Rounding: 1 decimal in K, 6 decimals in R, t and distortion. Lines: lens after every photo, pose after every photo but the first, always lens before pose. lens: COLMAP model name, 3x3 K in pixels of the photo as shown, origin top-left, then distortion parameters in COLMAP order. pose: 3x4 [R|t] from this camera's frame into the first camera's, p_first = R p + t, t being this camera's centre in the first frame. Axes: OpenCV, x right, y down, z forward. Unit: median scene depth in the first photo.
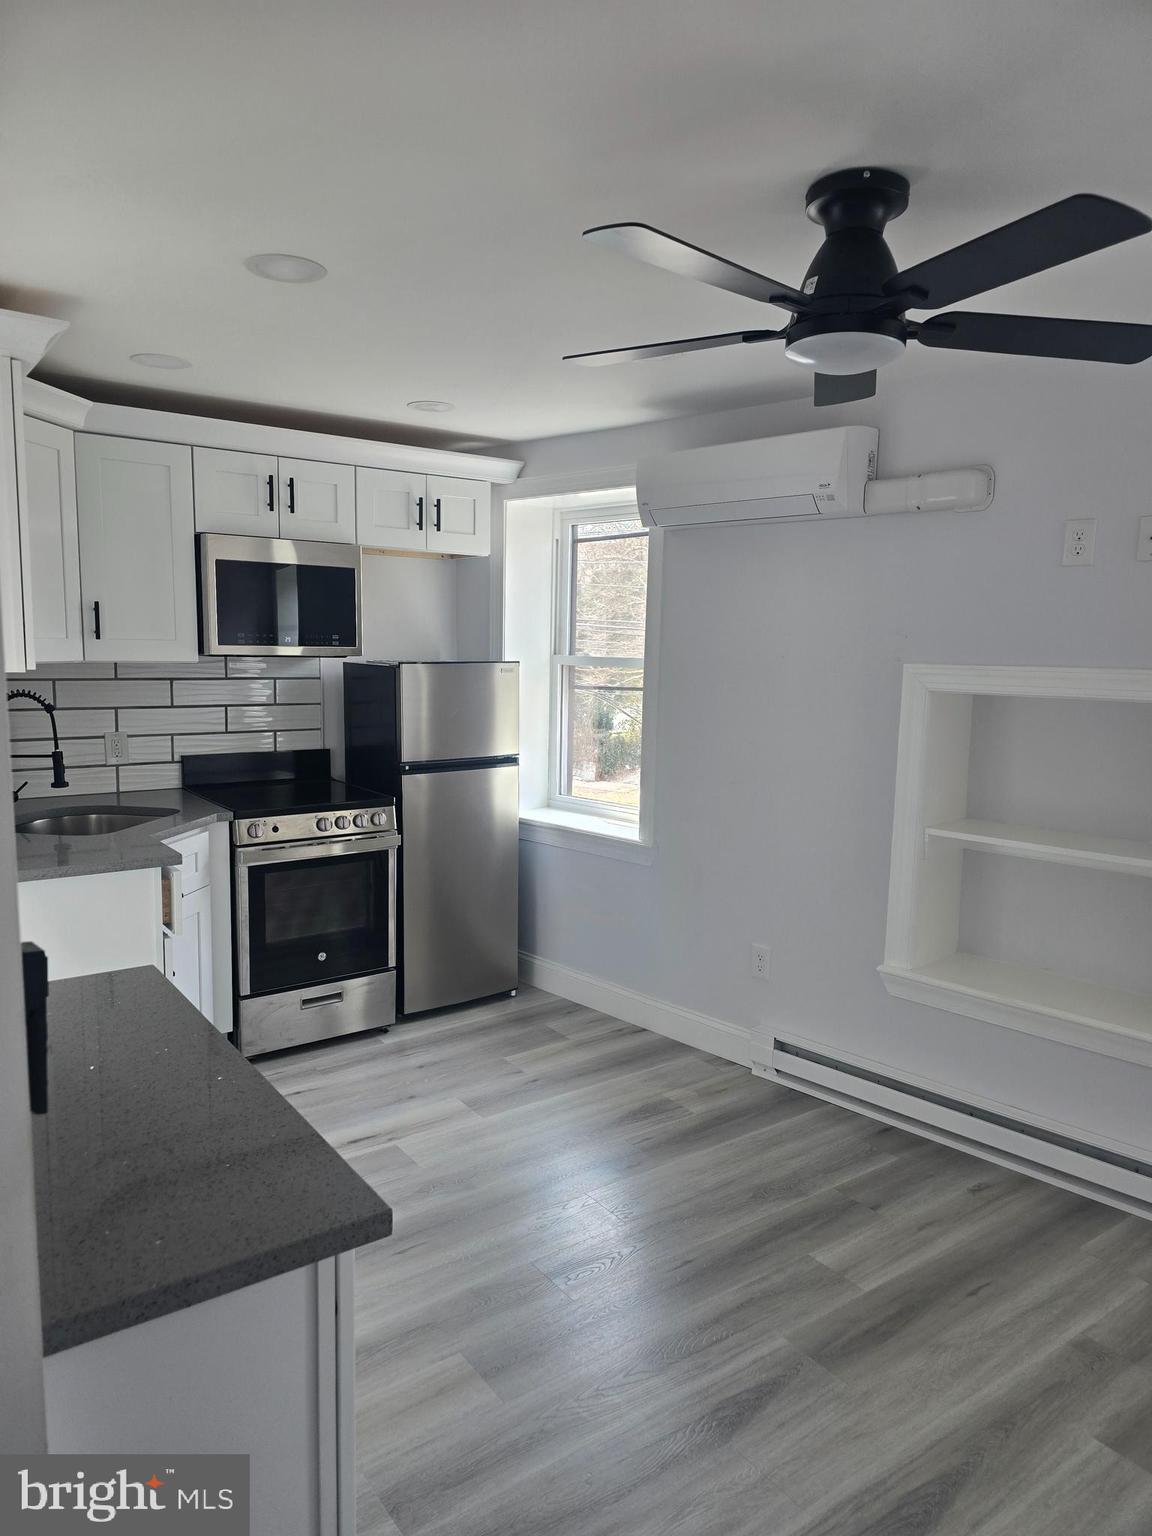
lens RADIAL K [[1023.0, 0, 560.3], [0, 1023.0, 774.2], [0, 0, 1]] dist [0.056212, -0.051197]
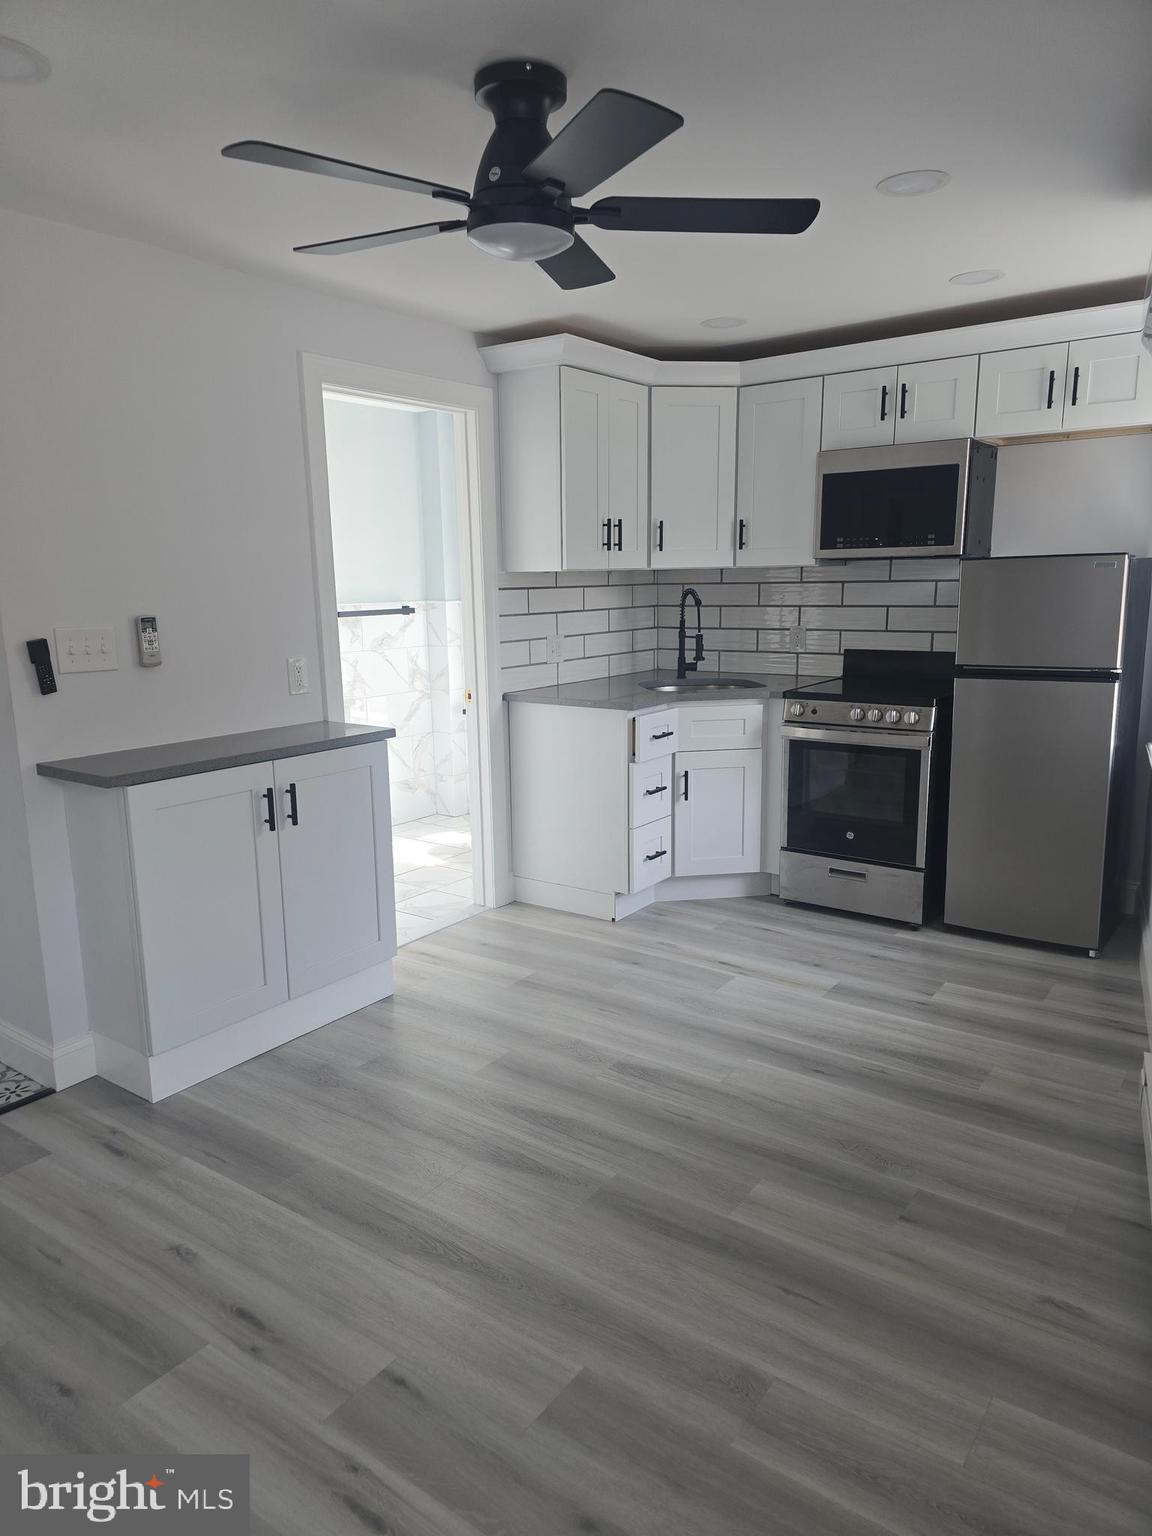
lens RADIAL K [[1033.5, 0, 565.2], [0, 1033.5, 774.1], [0, 0, 1]] dist [0.099083, -0.111024]
pose [[0.311590, 0.156775, -0.937195, 0.837166], [-0.102251, 0.986100, 0.130960, -0.000789], [0.944699, 0.055023, 0.323289, 0.419905]]
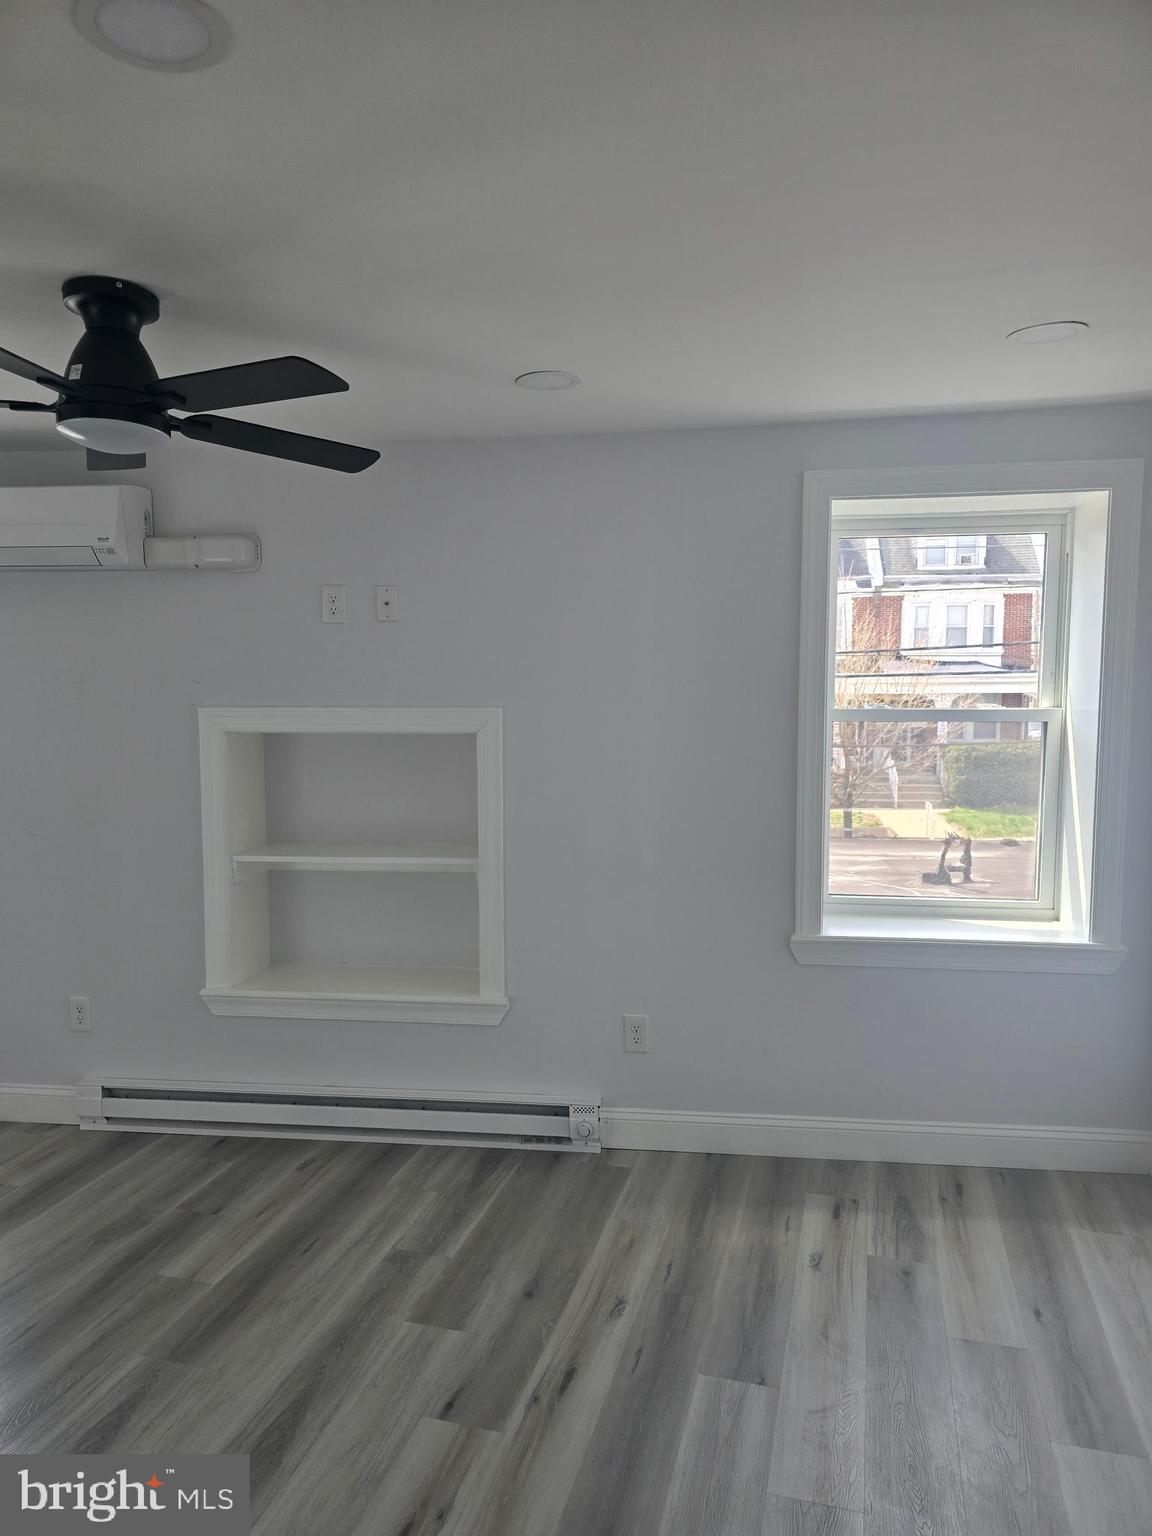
lens RADIAL K [[1023.0, 0, 560.3], [0, 1023.0, 774.2], [0, 0, 1]] dist [0.056212, -0.051197]
pose [[0.790469, -0.075114, 0.607879, -0.031032], [0.097100, 0.995269, -0.003282, 0.002773], [-0.604756, 0.061620, 0.794023, -0.092442]]
